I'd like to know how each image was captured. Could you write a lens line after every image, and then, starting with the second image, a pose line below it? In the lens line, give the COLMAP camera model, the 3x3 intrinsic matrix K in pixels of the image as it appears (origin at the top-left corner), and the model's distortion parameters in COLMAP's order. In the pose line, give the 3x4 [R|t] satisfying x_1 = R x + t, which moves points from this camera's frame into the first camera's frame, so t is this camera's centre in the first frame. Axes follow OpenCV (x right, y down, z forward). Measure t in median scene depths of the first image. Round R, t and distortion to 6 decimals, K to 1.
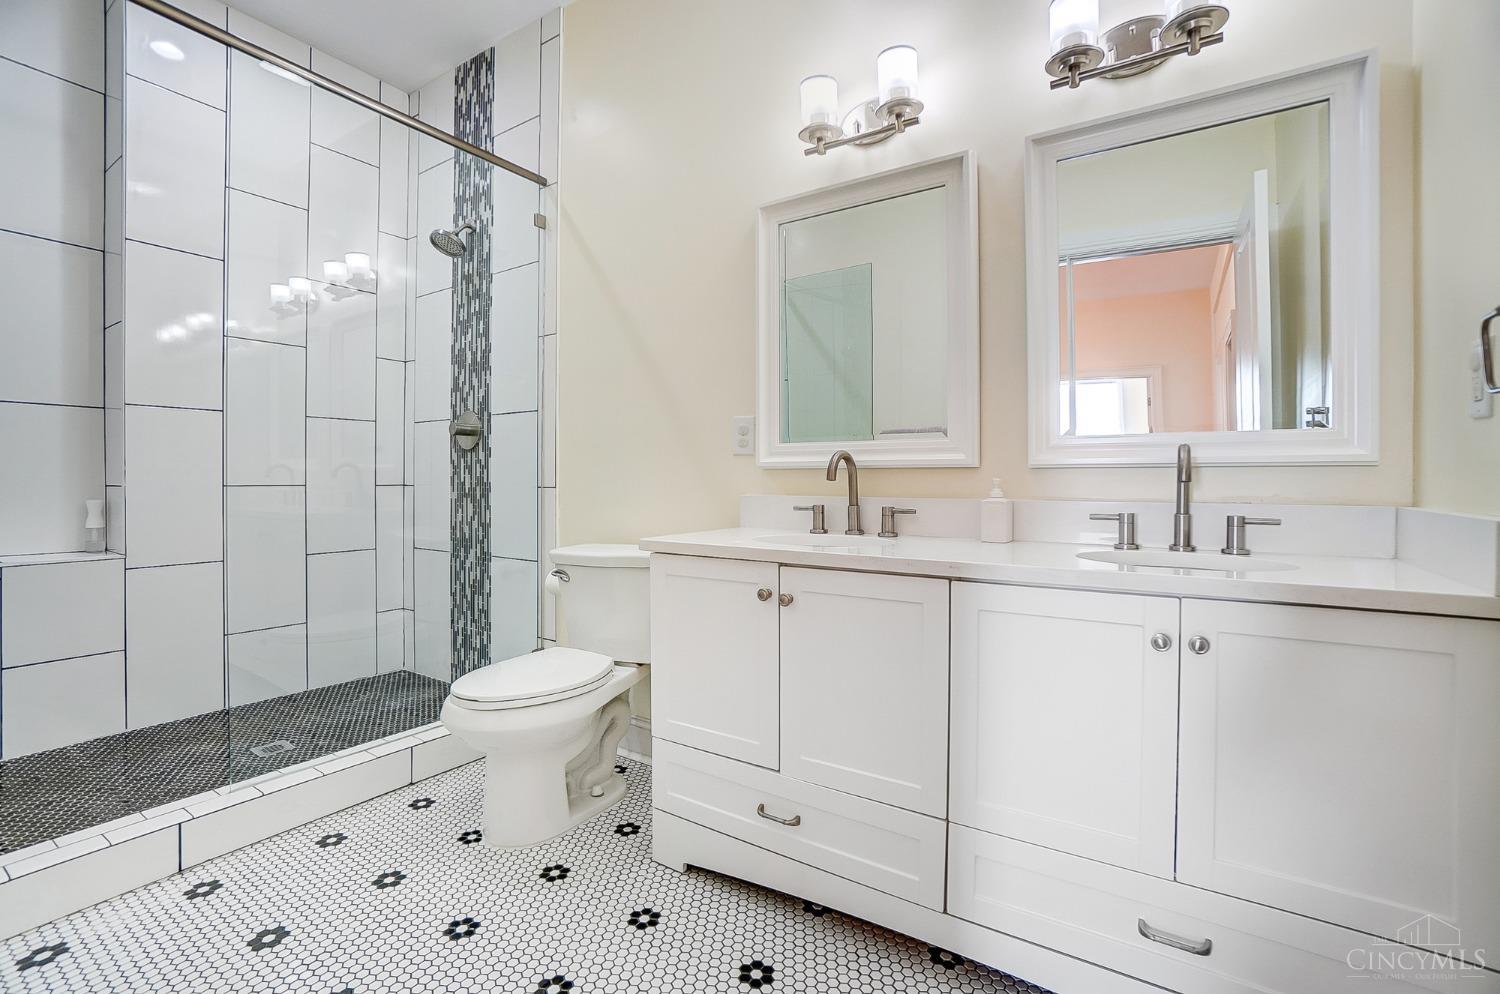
lens RADIAL K [[656.4, 0, 749.7], [0, 656.4, 489.8], [0, 0, 1]] dist [-0.047941, 0.000707]
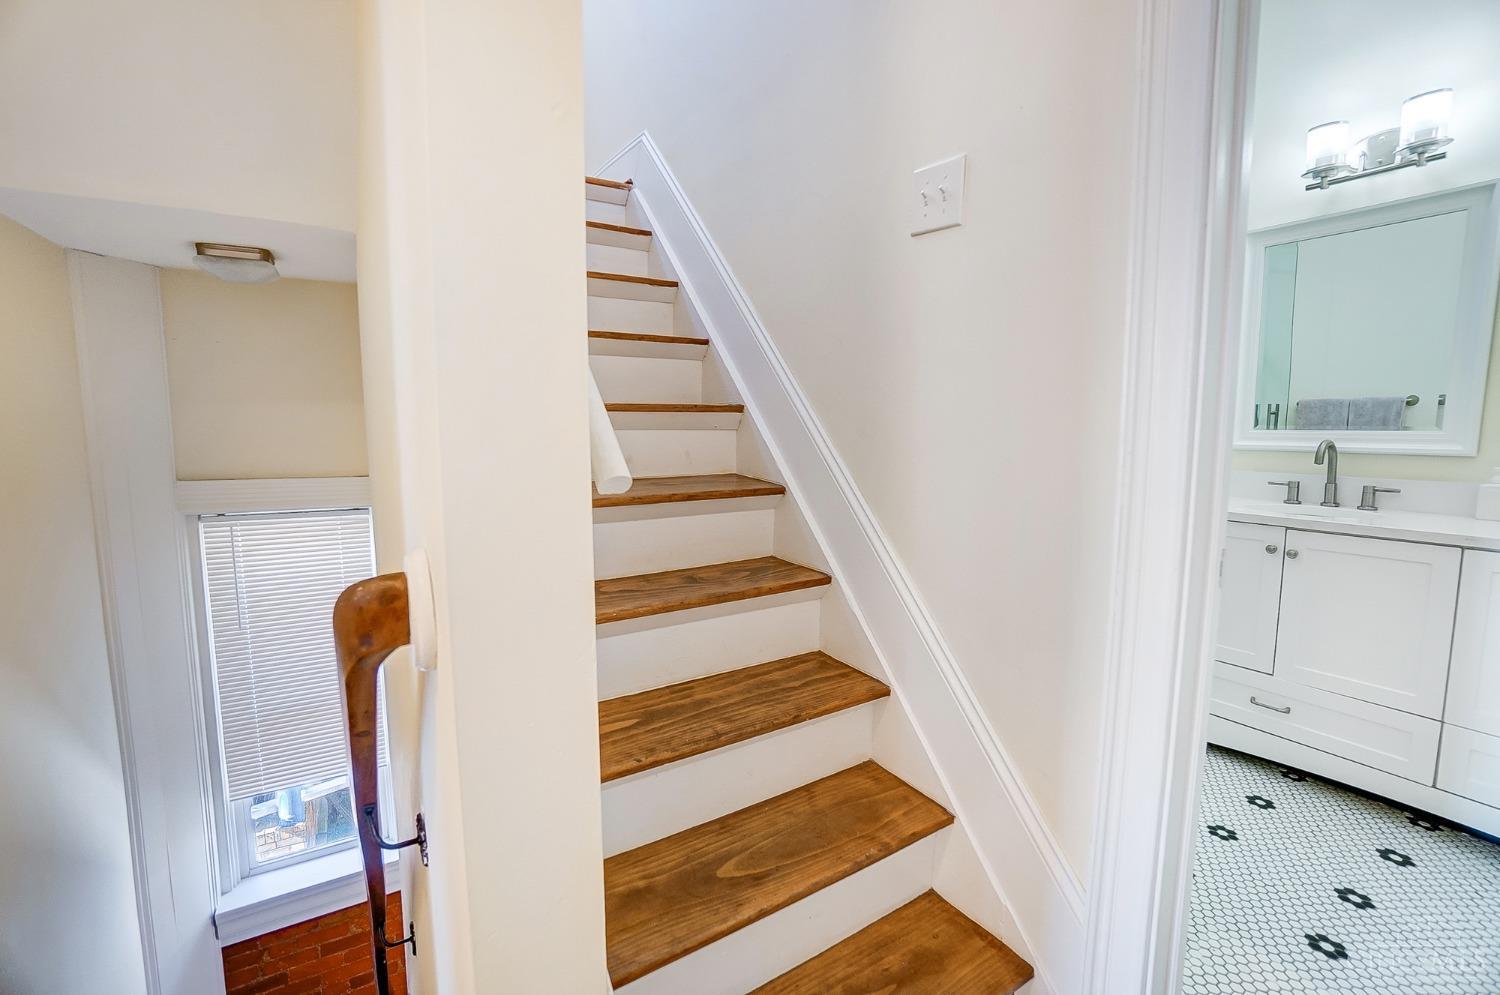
lens RADIAL K [[650.5, 0, 770.4], [0, 650.5, 501.1], [0, 0, 1]] dist [-0.051692, 0.020422]
pose [[0.920408, 0.043428, -0.388541, -0.241287], [-0.004213, 0.994855, 0.101217, -0.040451], [0.390937, -0.091524, 0.915855, -0.352836]]
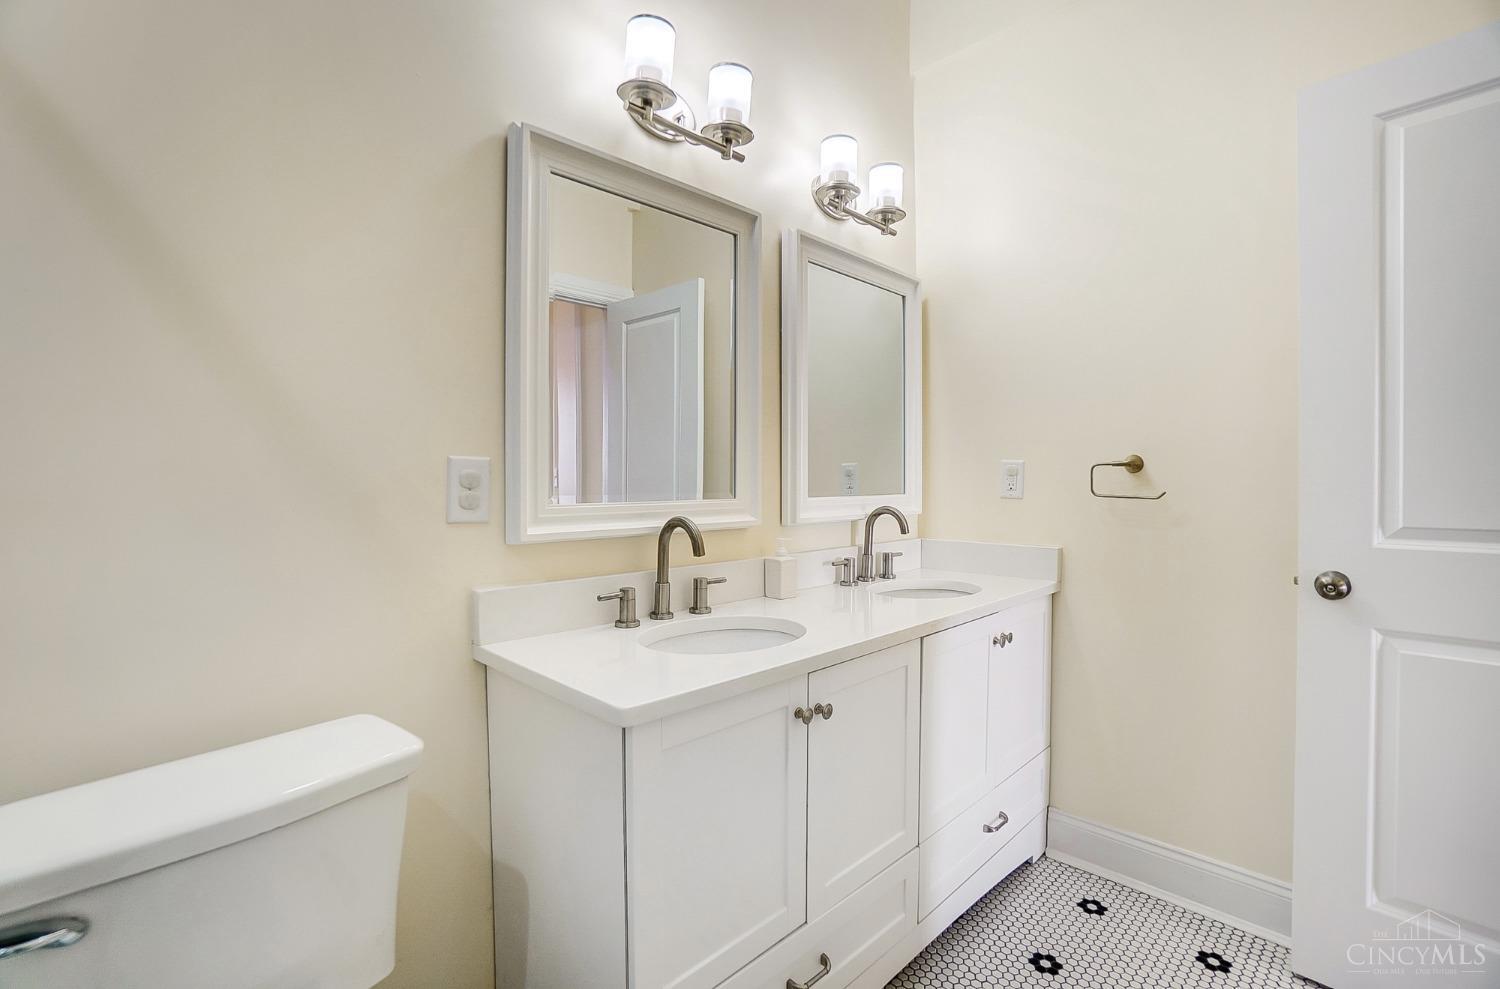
lens RADIAL K [[680.1, 0, 752.0], [0, 680.1, 489.5], [0, 0, 1]] dist [-0.066996, 0.000155]
pose [[0.194241, -0.014974, 0.980840, -0.429989], [0.017027, 0.999784, 0.011891, -0.067044], [-0.980806, 0.014391, 0.194454, 0.500224]]
